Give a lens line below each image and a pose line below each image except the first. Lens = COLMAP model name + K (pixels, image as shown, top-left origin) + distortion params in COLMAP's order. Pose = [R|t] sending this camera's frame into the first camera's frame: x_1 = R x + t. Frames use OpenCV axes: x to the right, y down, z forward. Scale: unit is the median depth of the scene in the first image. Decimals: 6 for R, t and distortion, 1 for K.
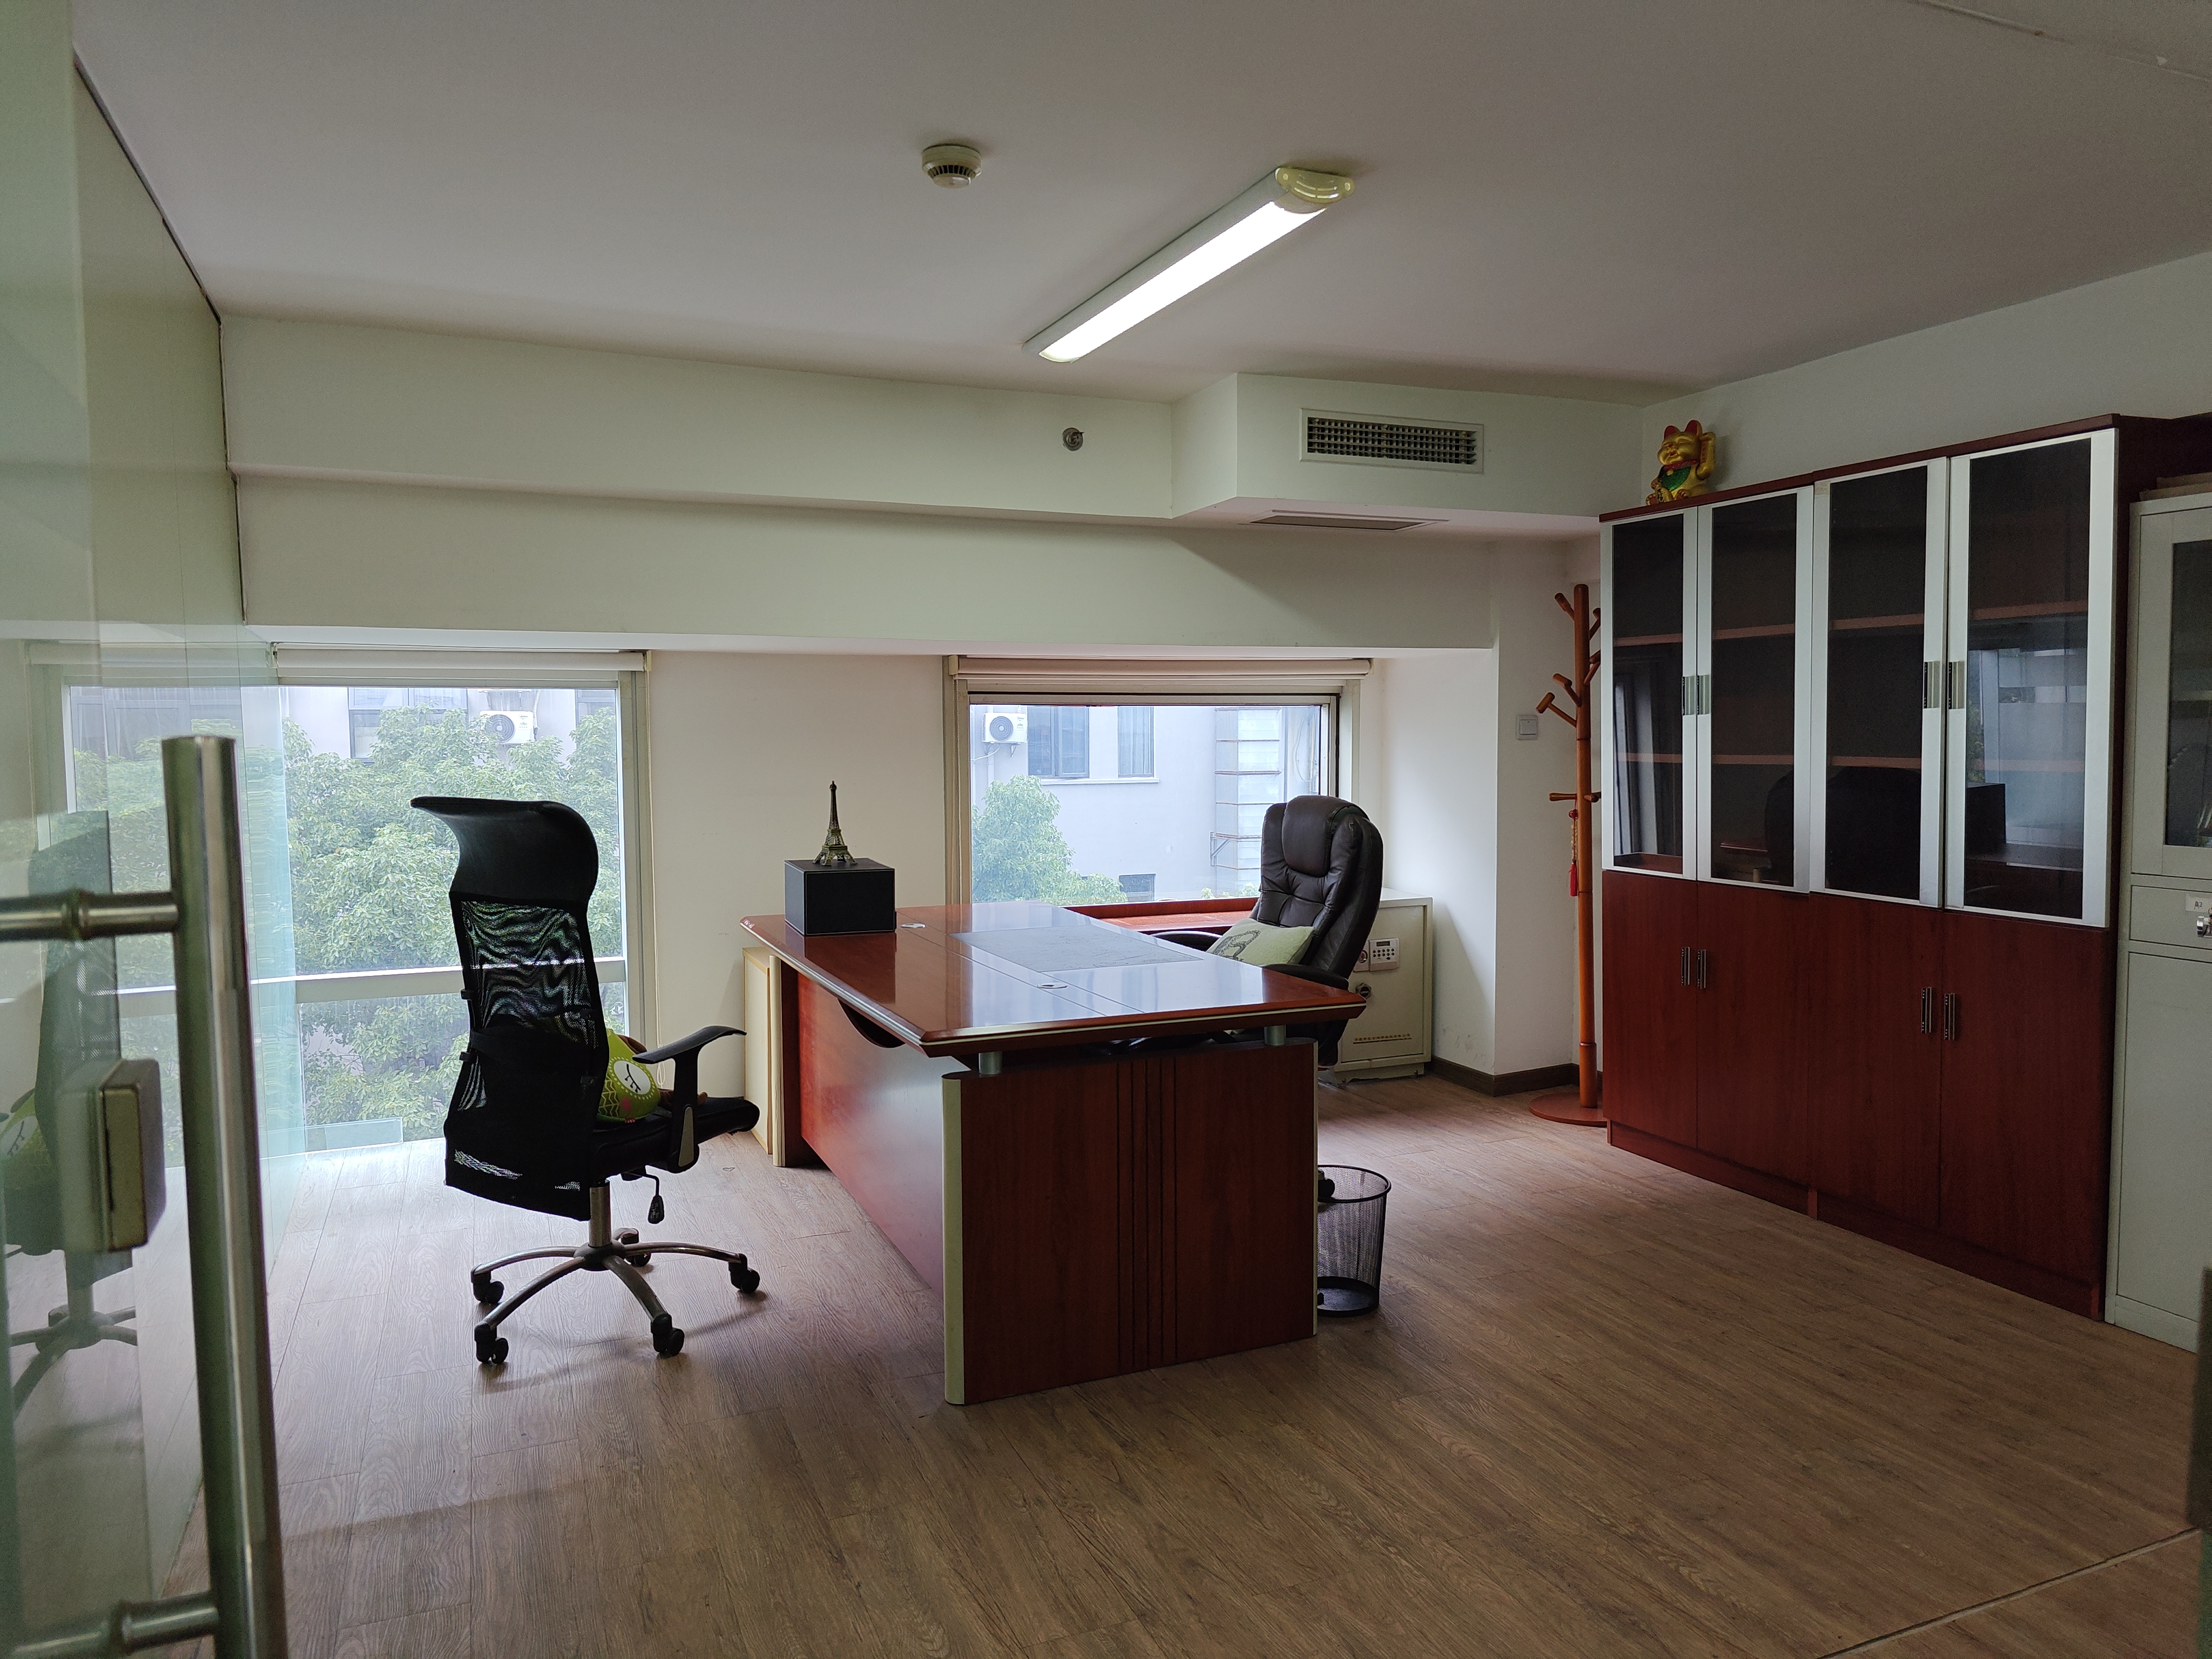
lens RADIAL K [[1497.5, 0, 1101.3], [0, 1497.5, 828.1], [0, 0, 1]] dist [0.025516, -0.030377]
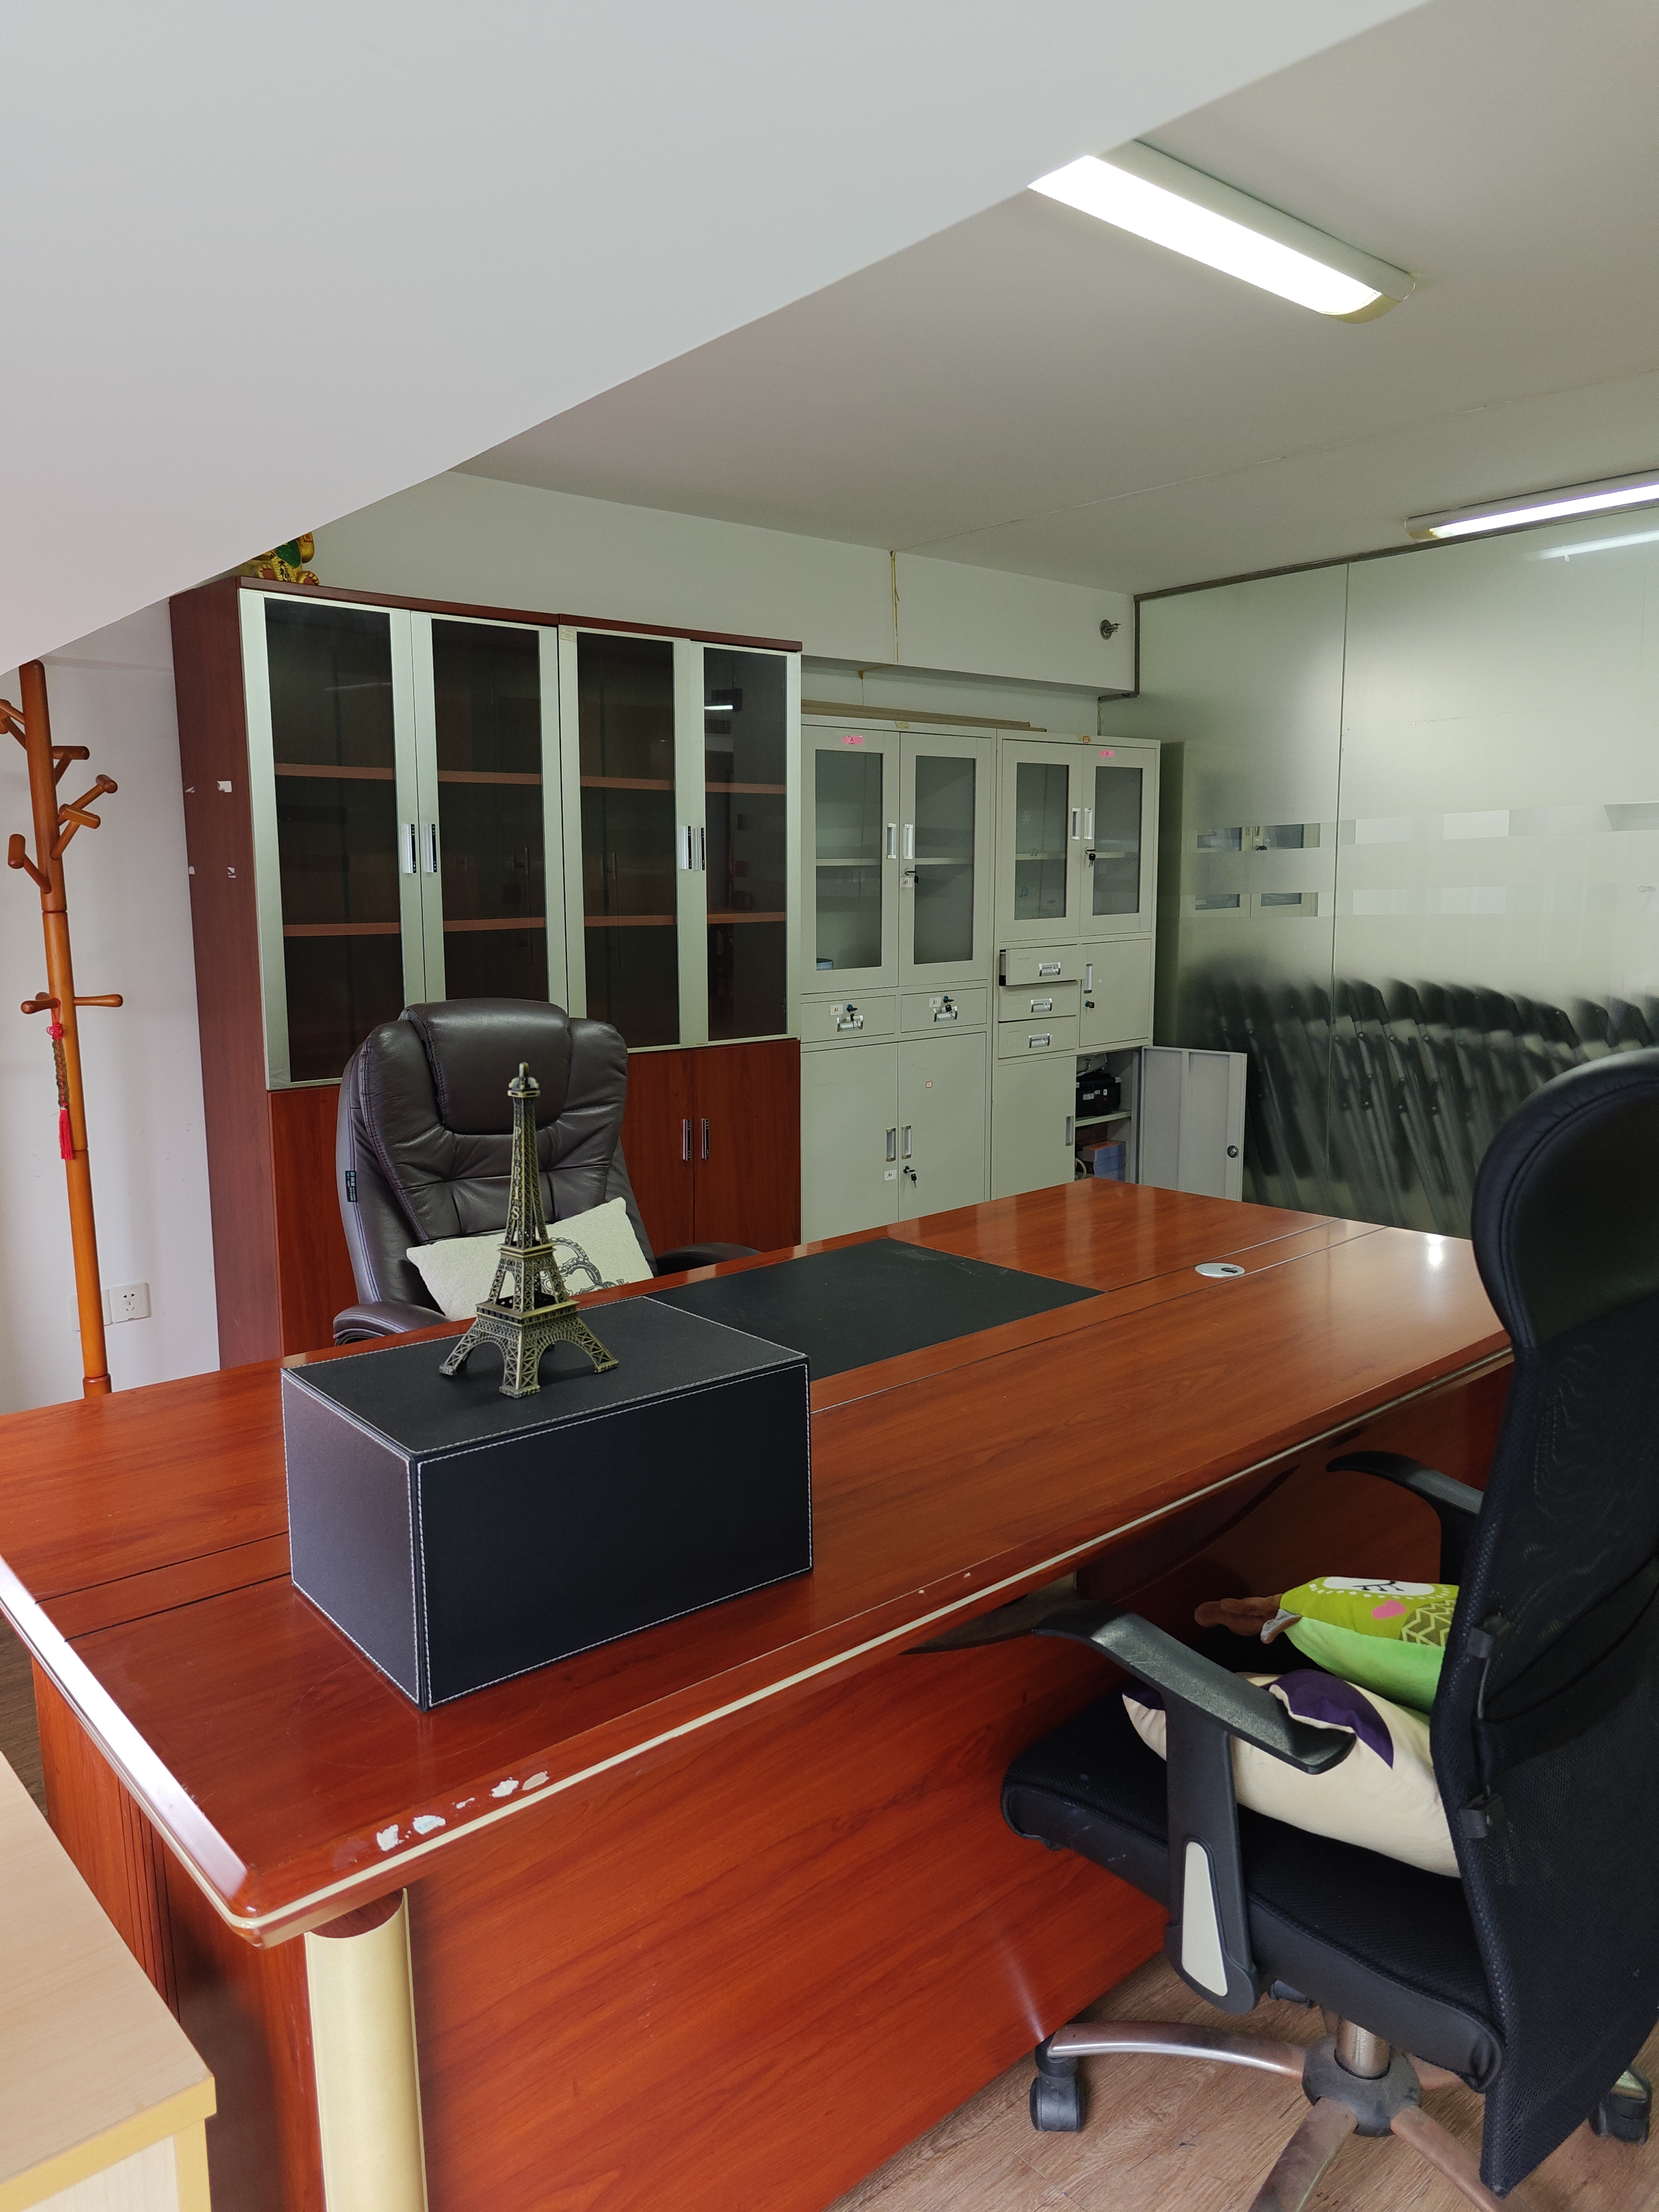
lens RADIAL K [[1497.5, 0, 821.6], [0, 1497.5, 1100.5], [0, 0, 1]] dist [0.025516, -0.030377]
pose [[-0.285422, -0.128997, 0.949681, -0.513651], [0.078398, 0.984437, 0.157280, -0.072699], [-0.955190, 0.119344, -0.270867, 1.148156]]
